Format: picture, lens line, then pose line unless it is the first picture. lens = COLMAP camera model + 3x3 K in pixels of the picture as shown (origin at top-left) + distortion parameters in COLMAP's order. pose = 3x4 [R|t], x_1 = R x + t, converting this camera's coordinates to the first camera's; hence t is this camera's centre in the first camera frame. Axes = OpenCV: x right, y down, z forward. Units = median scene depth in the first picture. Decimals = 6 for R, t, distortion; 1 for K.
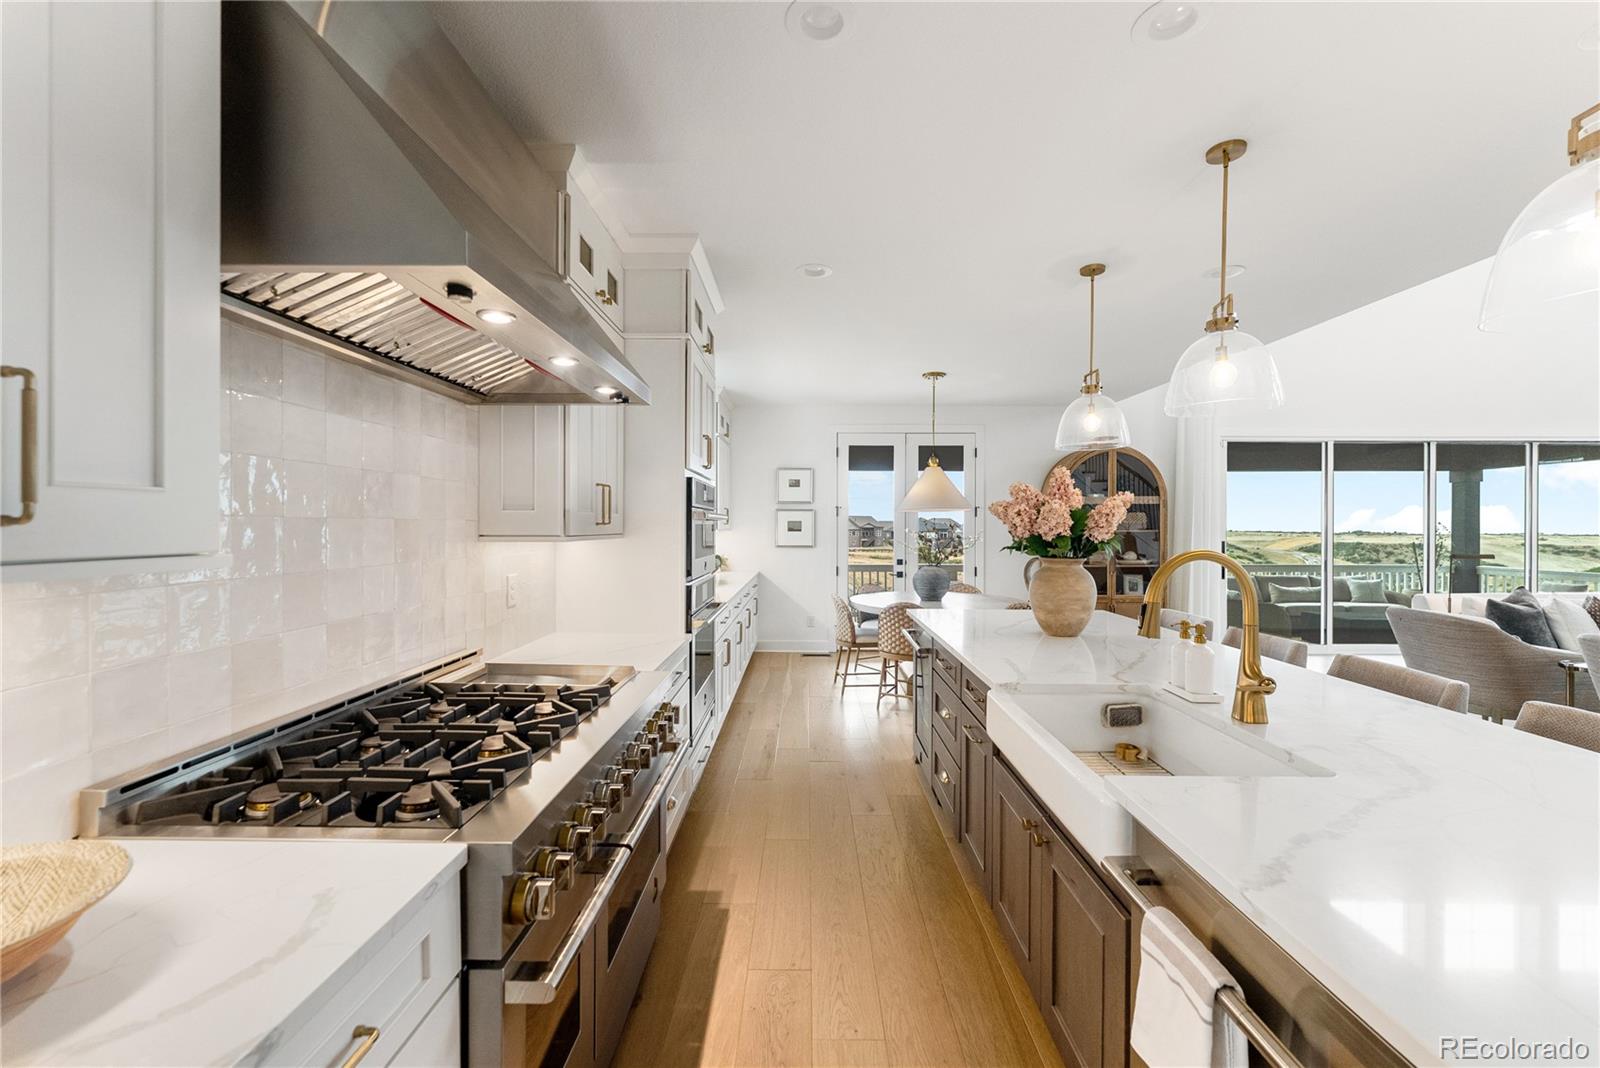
lens RADIAL K [[645.9, 0, 800.0], [0, 645.9, 534.0], [0, 0, 1]] dist [-0.002045, -0.000047]
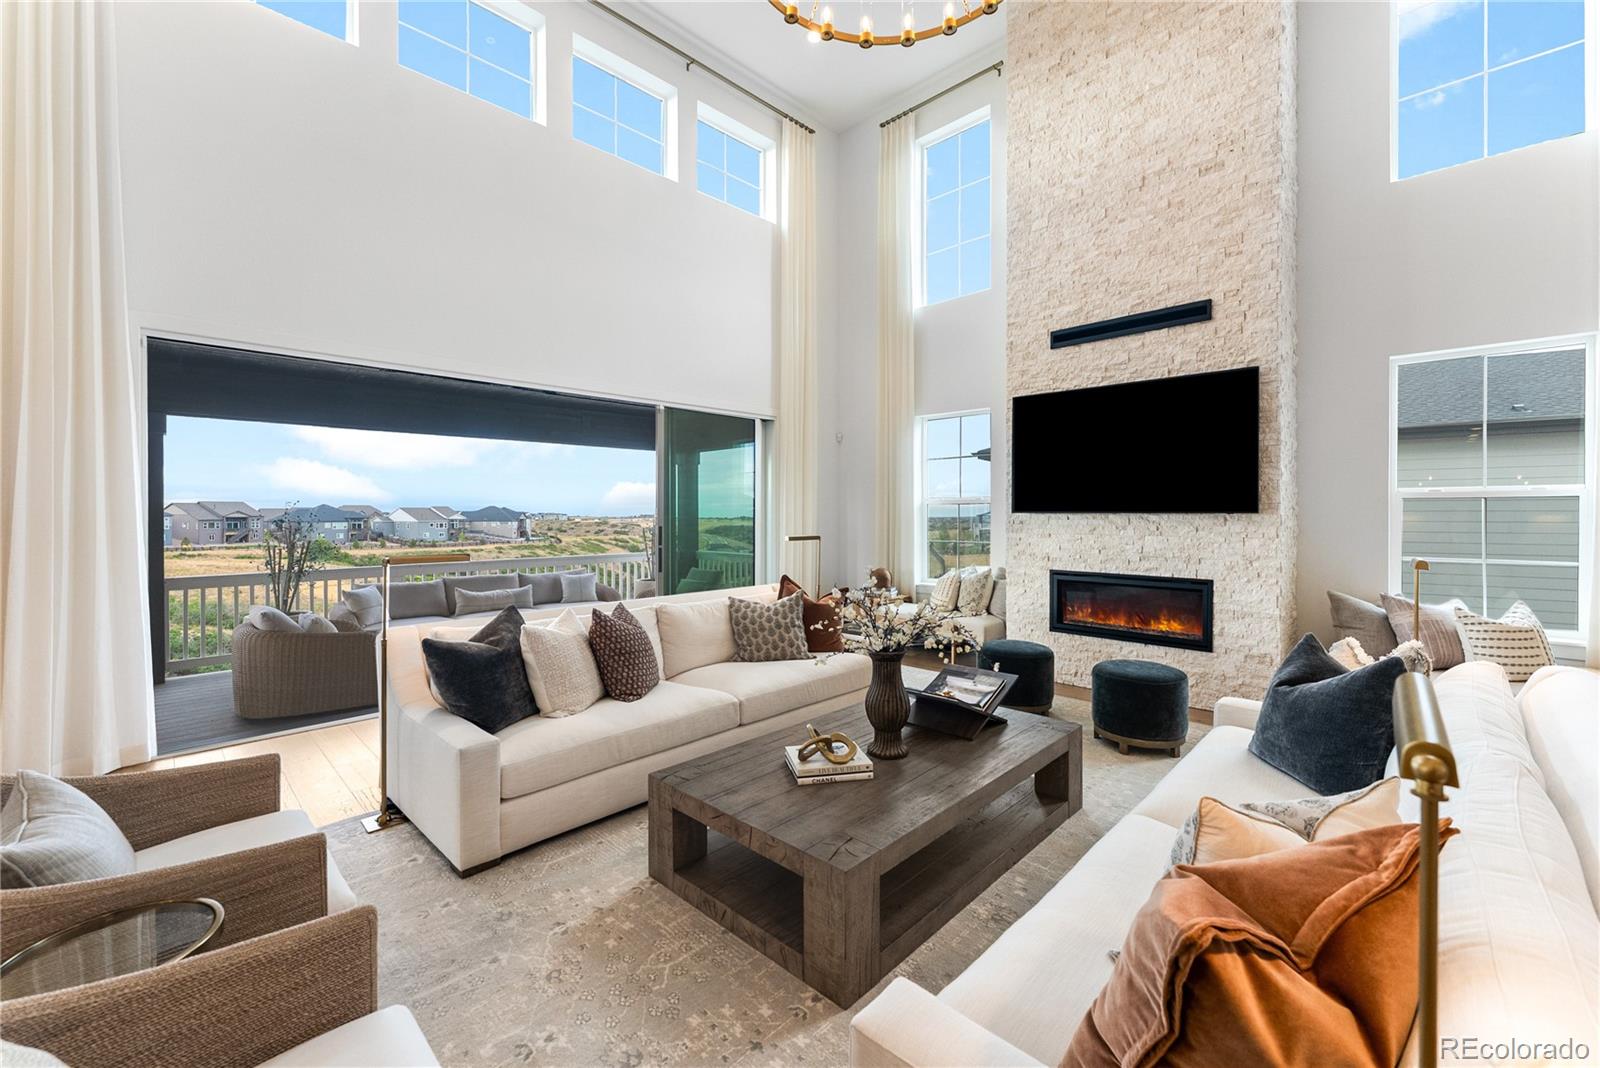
lens RADIAL K [[650.5, 0, 797.8], [0, 650.5, 514.2], [0, 0, 1]] dist [-0.001758, -0.000149]
pose [[0.698711, -0.005743, 0.715381, 0.555022], [0.014433, 0.999877, -0.006070, 0.003245], [-0.715258, 0.014566, 0.698708, 0.246205]]
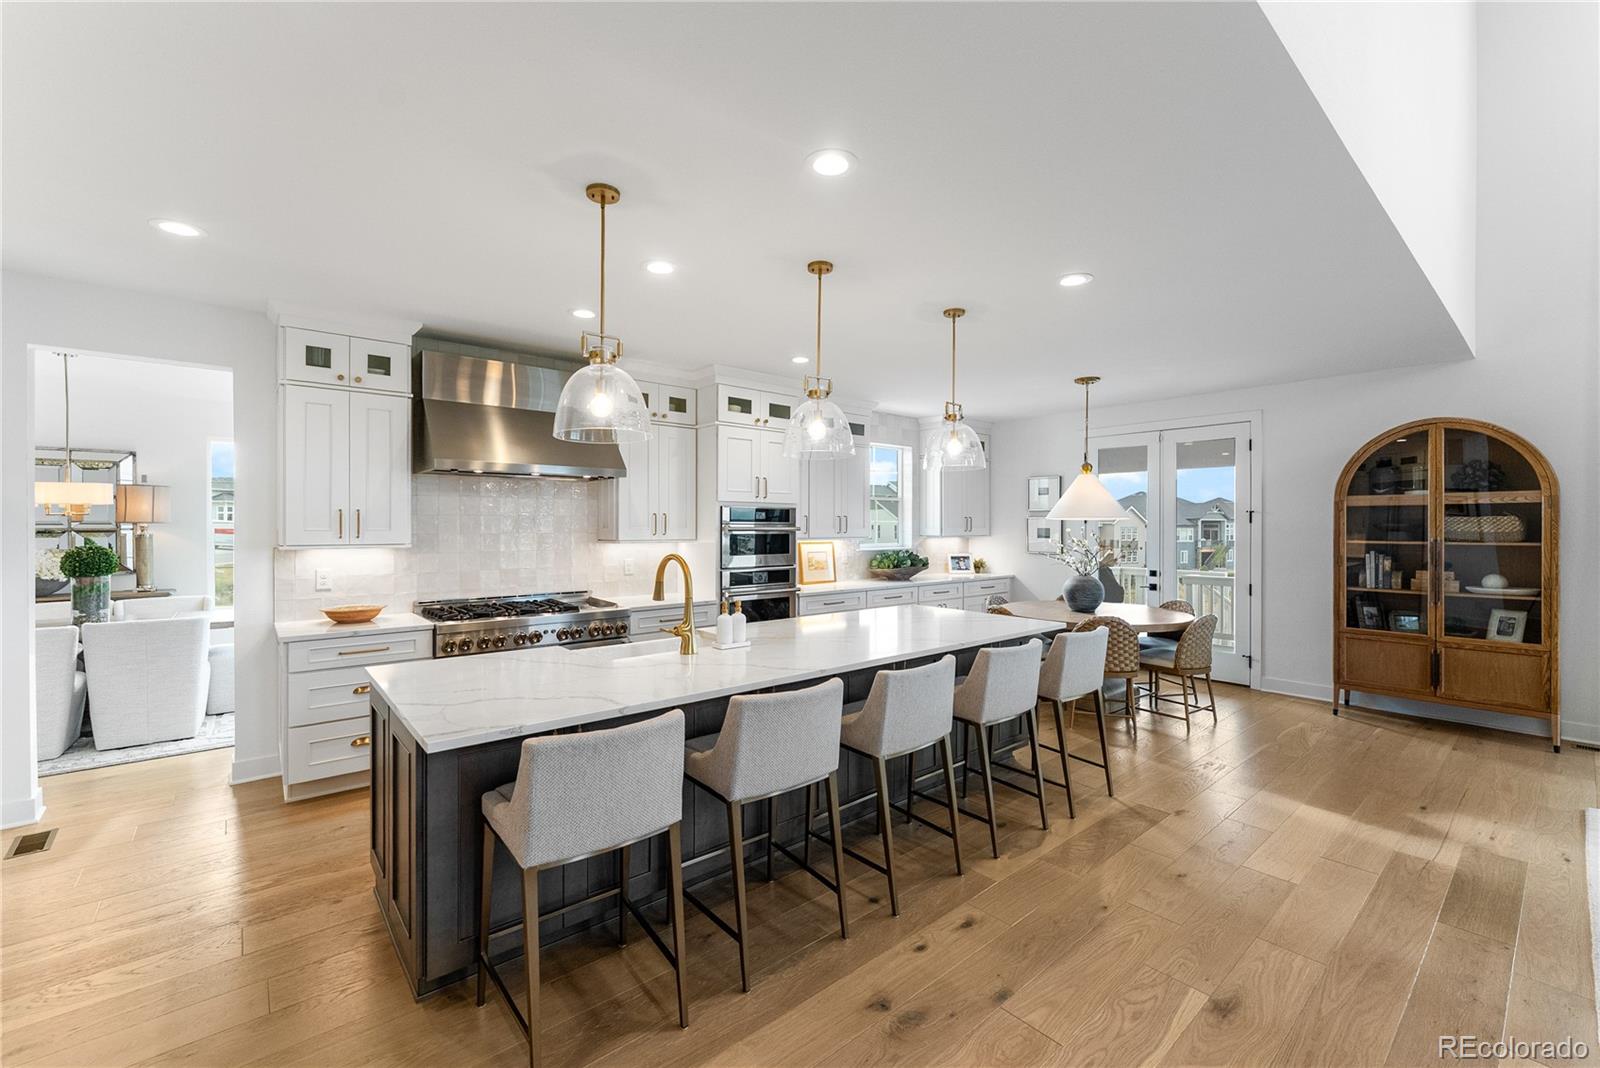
lens RADIAL K [[652.7, 0, 797.6], [0, 652.7, 525.5], [0, 0, 1]] dist [-0.000041, -0.000016]
pose [[0.649670, -0.003327, -0.760209, 0.460053], [-0.009402, 0.999879, -0.012411, -0.006588], [0.760158, 0.015211, 0.649560, 0.019047]]
